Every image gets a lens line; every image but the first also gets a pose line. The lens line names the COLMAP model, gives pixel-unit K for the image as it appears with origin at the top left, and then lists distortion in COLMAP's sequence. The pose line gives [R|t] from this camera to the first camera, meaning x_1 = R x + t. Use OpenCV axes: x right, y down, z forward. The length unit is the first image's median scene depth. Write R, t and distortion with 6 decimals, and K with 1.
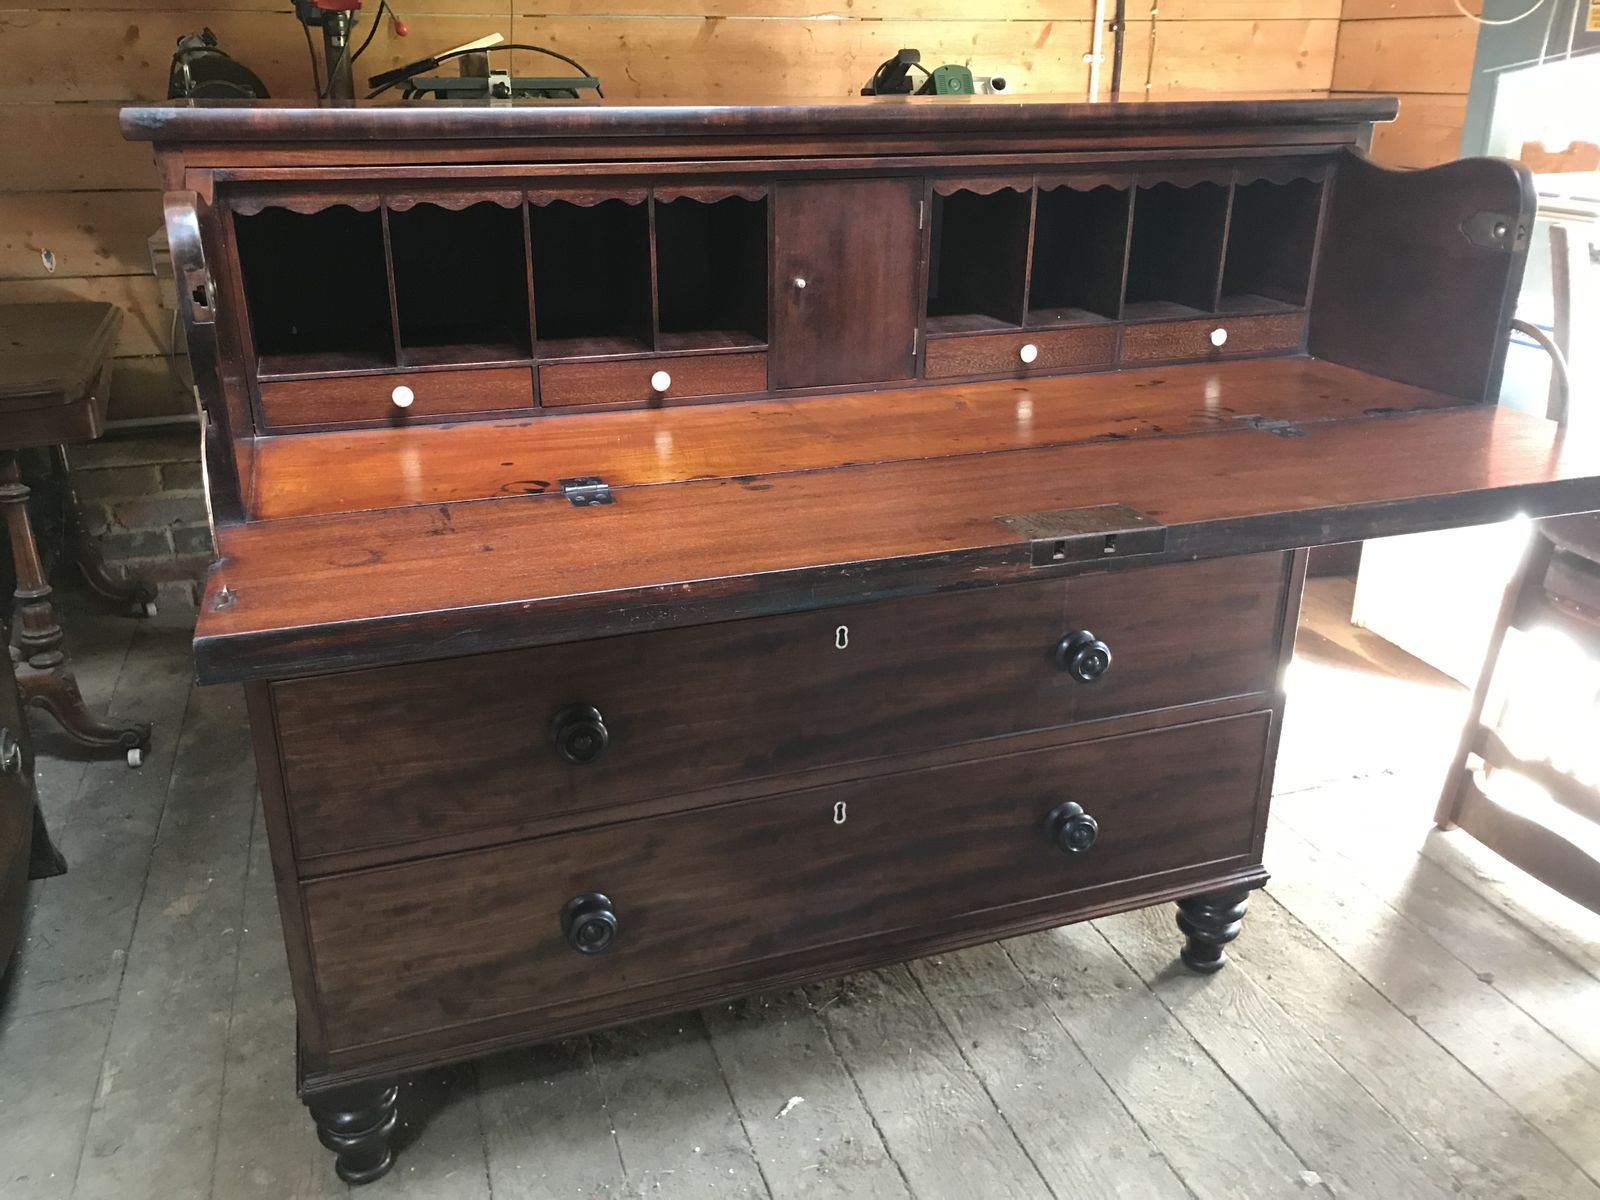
lens RADIAL K [[1306.6, 0, 781.6], [0, 1306.6, 591.3], [0, 0, 1]] dist [0.016355, -0.002694]
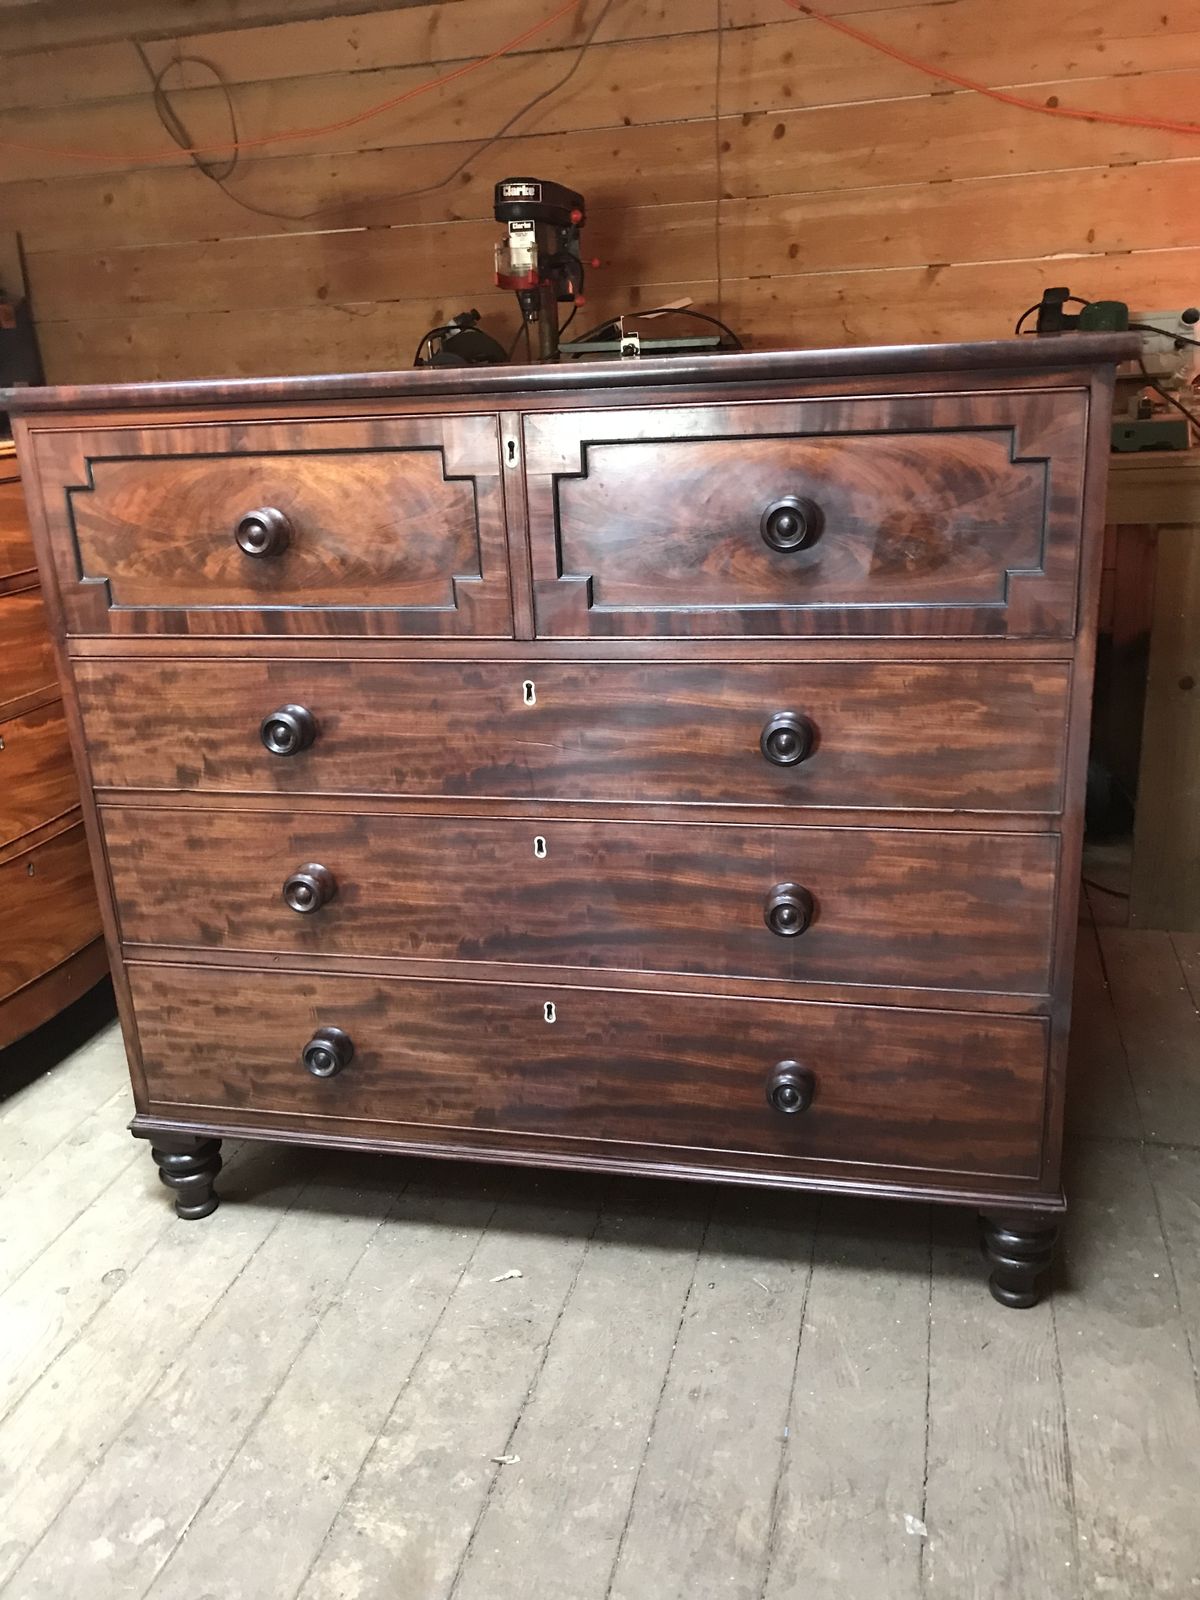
lens RADIAL K [[1306.6, 0, 610.2], [0, 1306.6, 789.0], [0, 0, 1]] dist [0.016355, -0.002694]
pose [[0.850931, 0.130600, -0.508783, 0.635162], [-0.147435, 0.989045, 0.007296, -0.028912], [0.504162, 0.068804, 0.860864, 0.088321]]
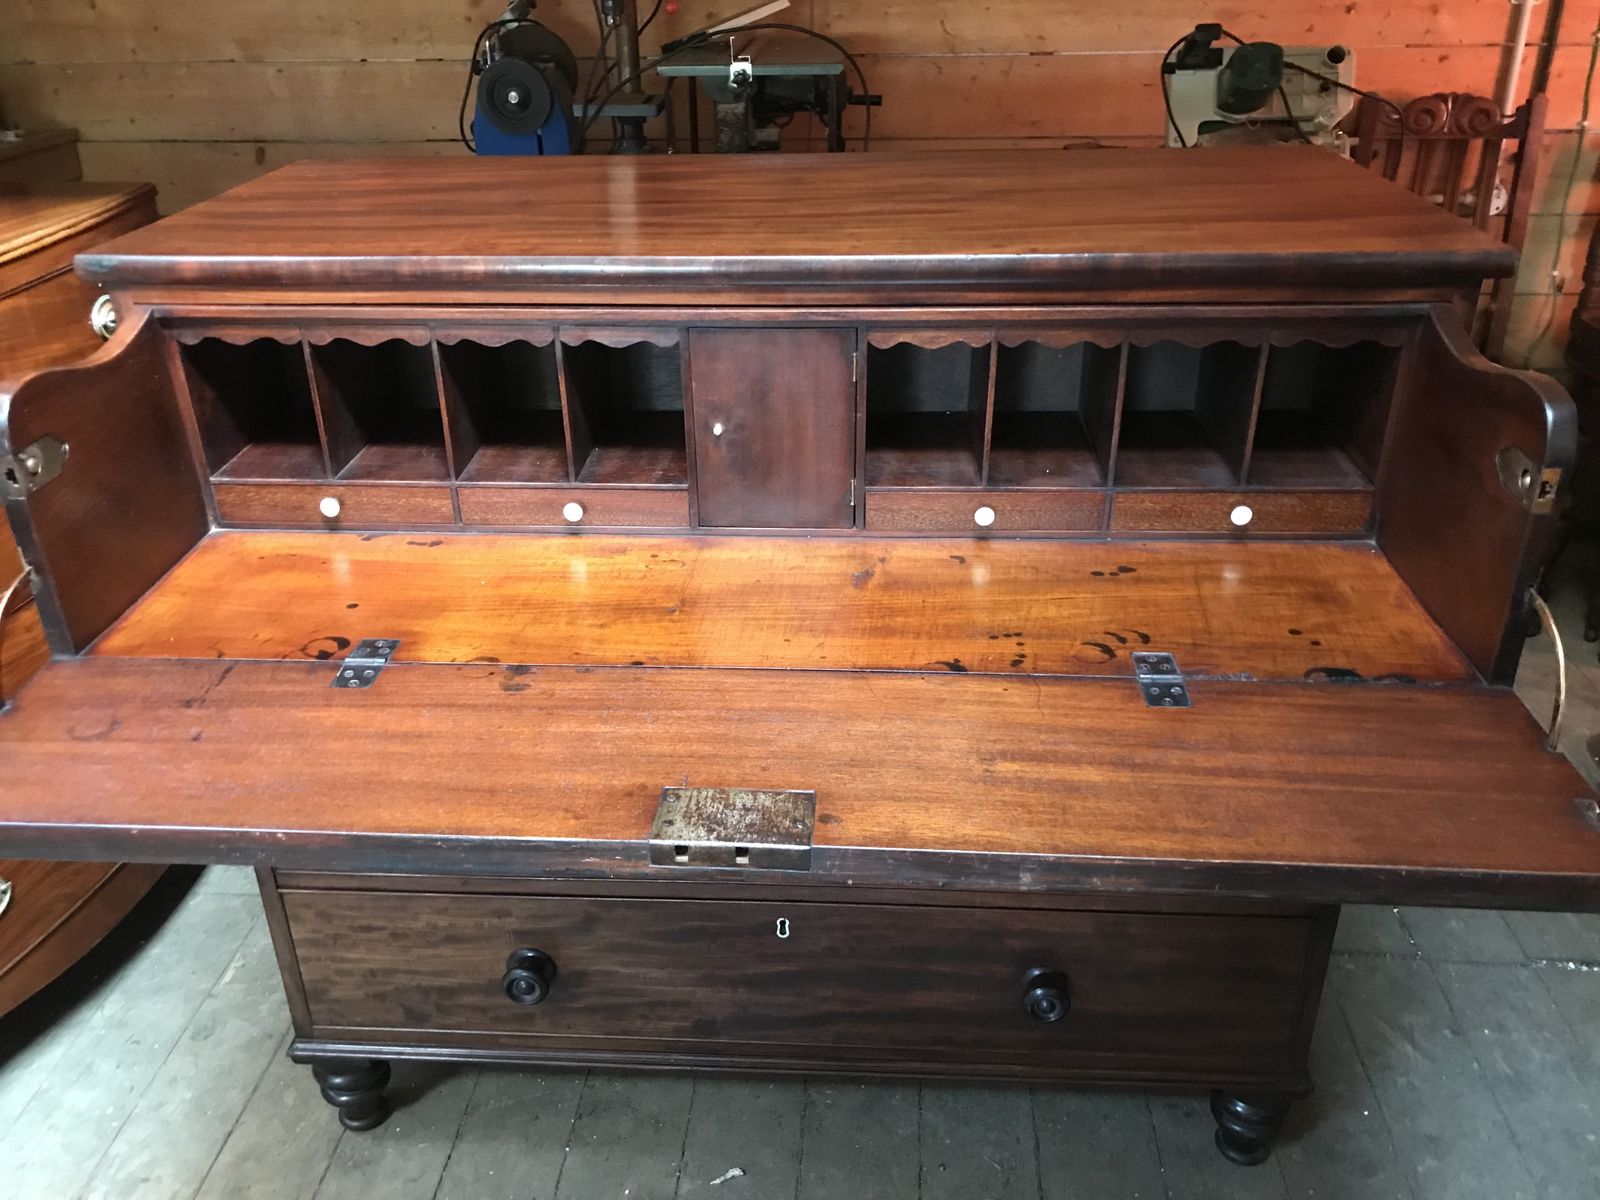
lens RADIAL K [[1306.6, 0, 781.1], [0, 1306.6, 589.7], [0, 0, 1]] dist [0.016355, -0.002694]
pose [[0.922997, 0.162605, -0.348764, 0.361221], [-0.124169, 0.983705, 0.130026, -0.219197], [0.364224, -0.076708, 0.928147, 0.102953]]
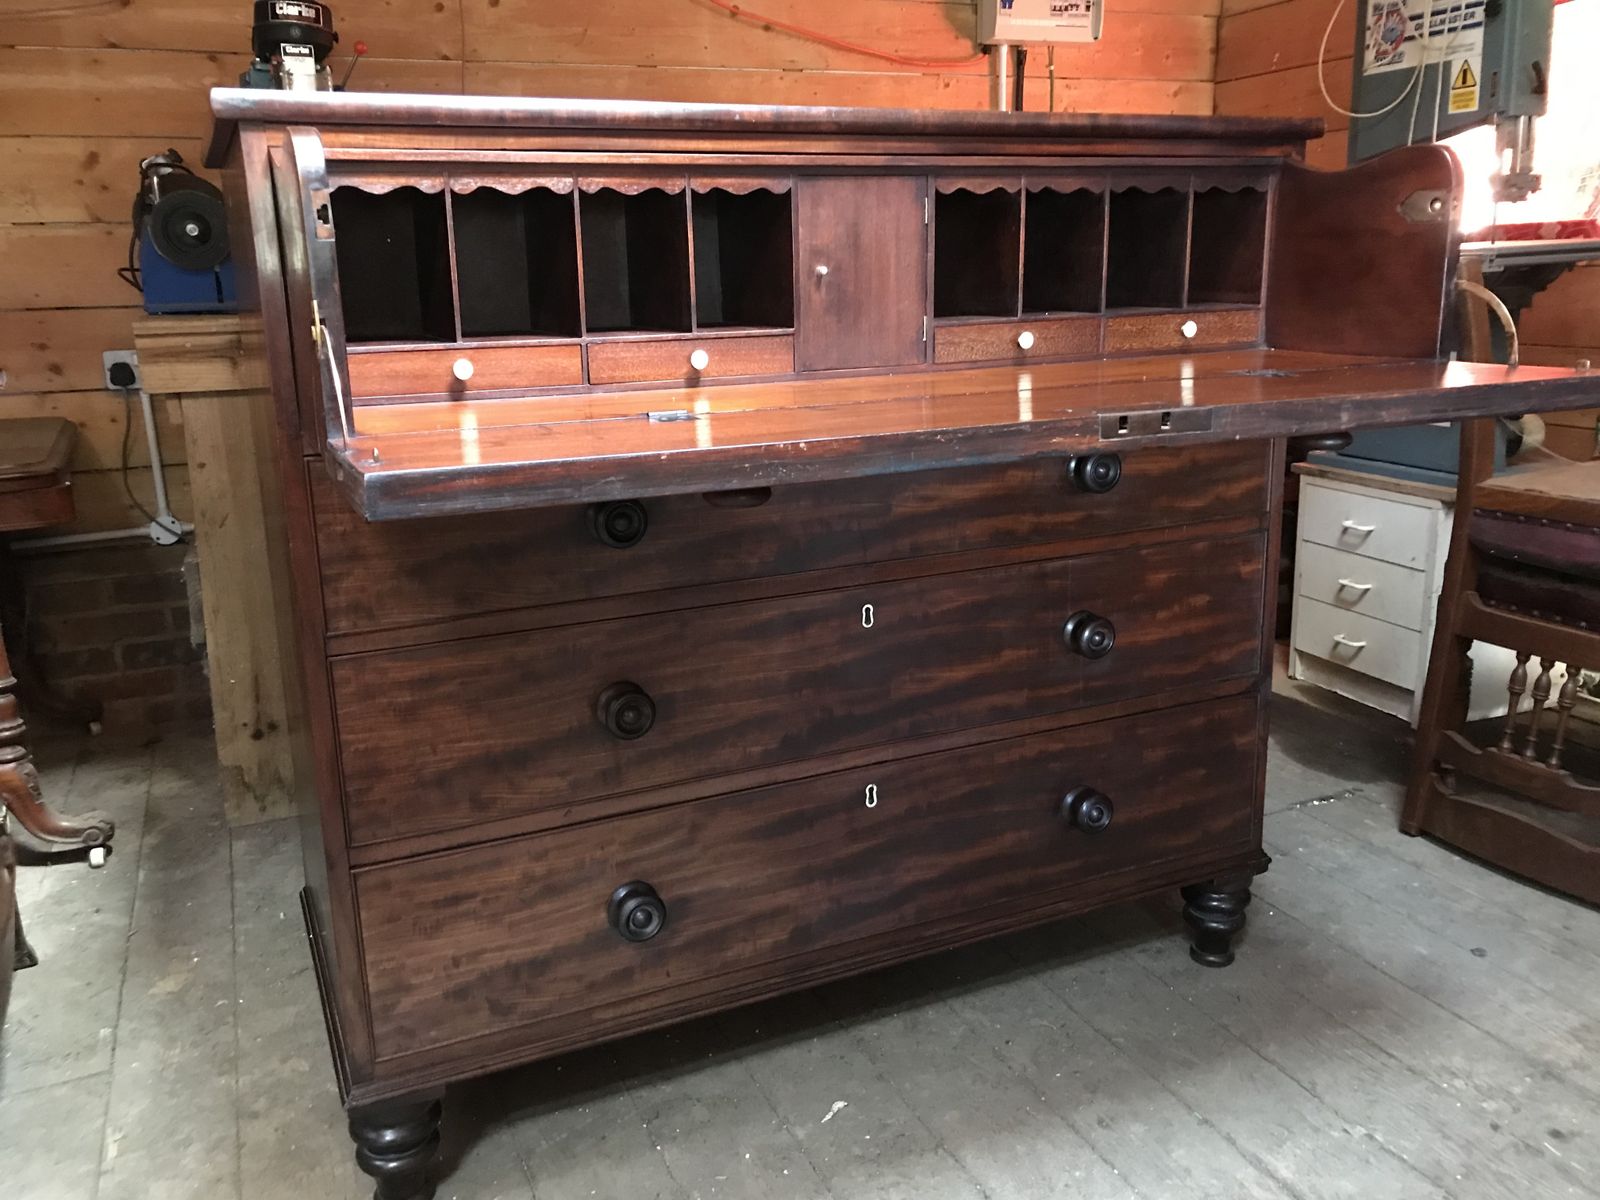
lens RADIAL K [[1306.6, 0, 783.4], [0, 1306.6, 590.0], [0, 0, 1]] dist [0.016355, -0.002694]
pose [[0.995471, -0.046279, 0.083044, -0.105075], [0.056939, 0.989749, -0.130974, 0.145563], [-0.076132, 0.135110, 0.987902, -0.026585]]
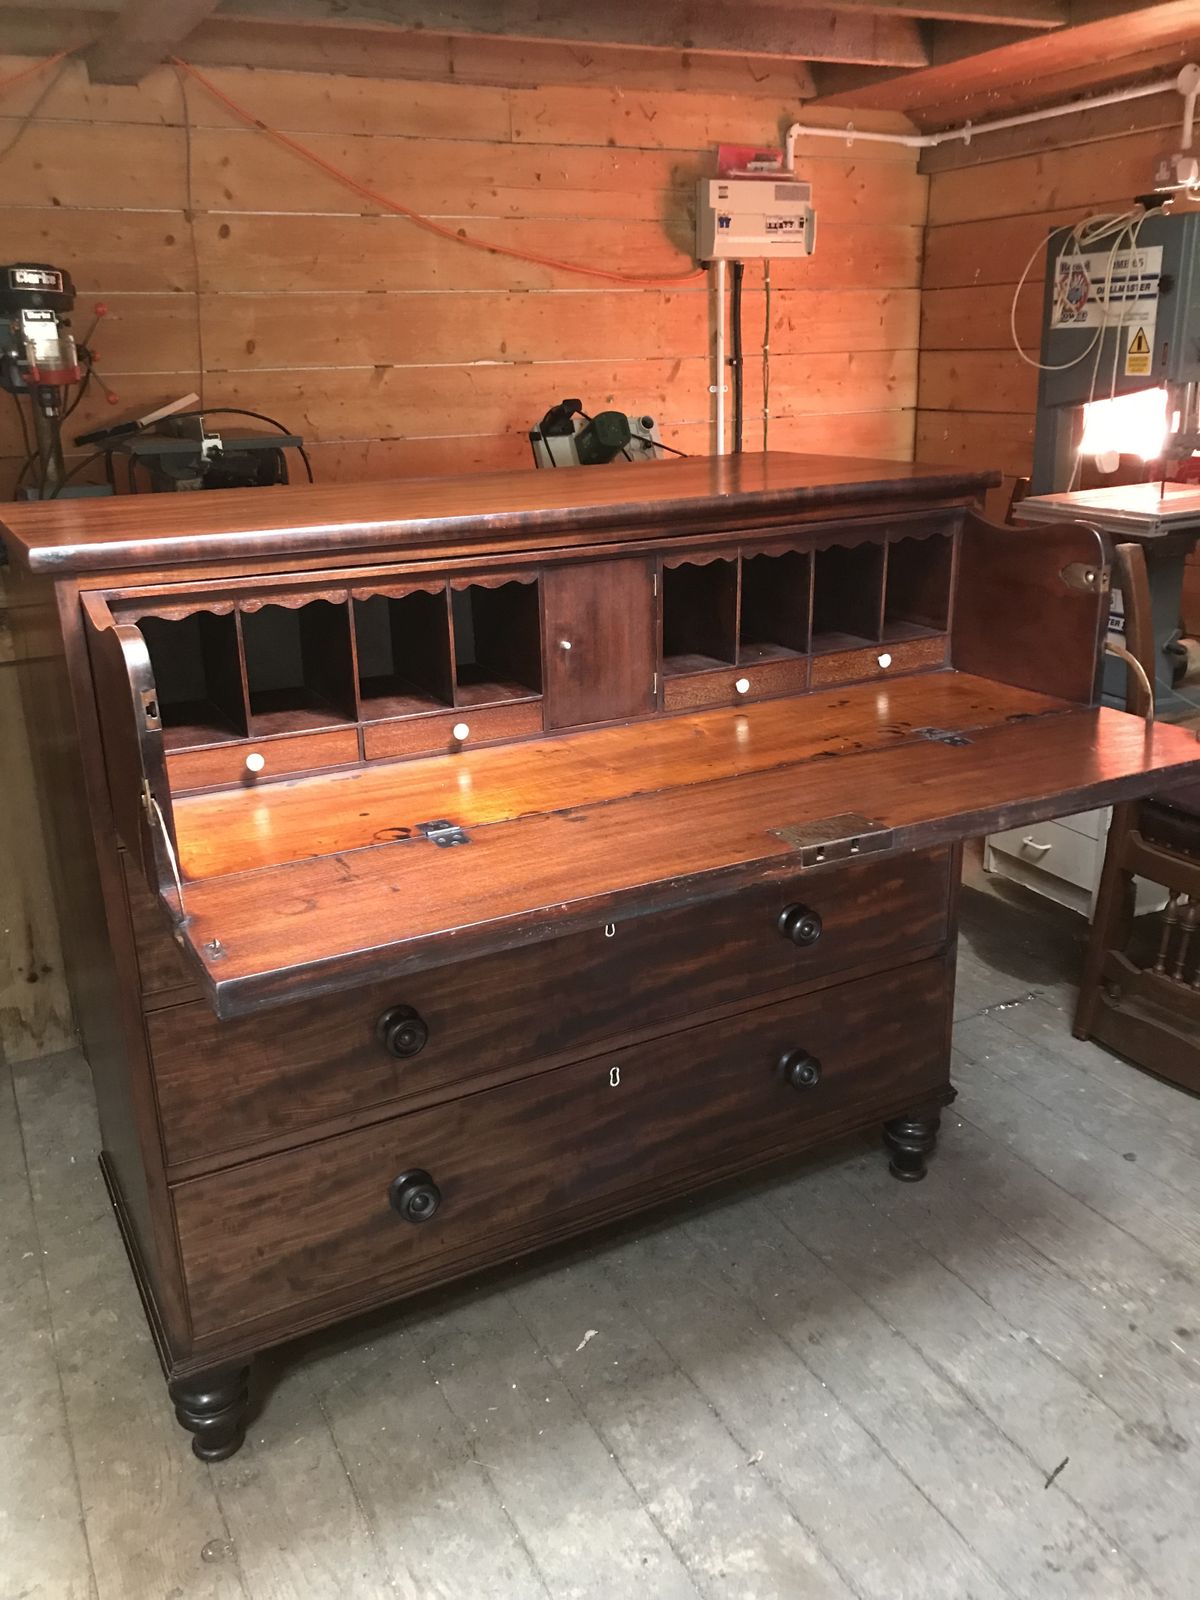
lens RADIAL K [[1306.6, 0, 608.3], [0, 1306.6, 787.5], [0, 0, 1]] dist [0.016355, -0.002694]
pose [[0.985360, -0.073790, 0.153690, -0.127572], [0.082728, 0.995184, -0.052583, -0.029264], [-0.149070, 0.064528, 0.986719, -0.185776]]
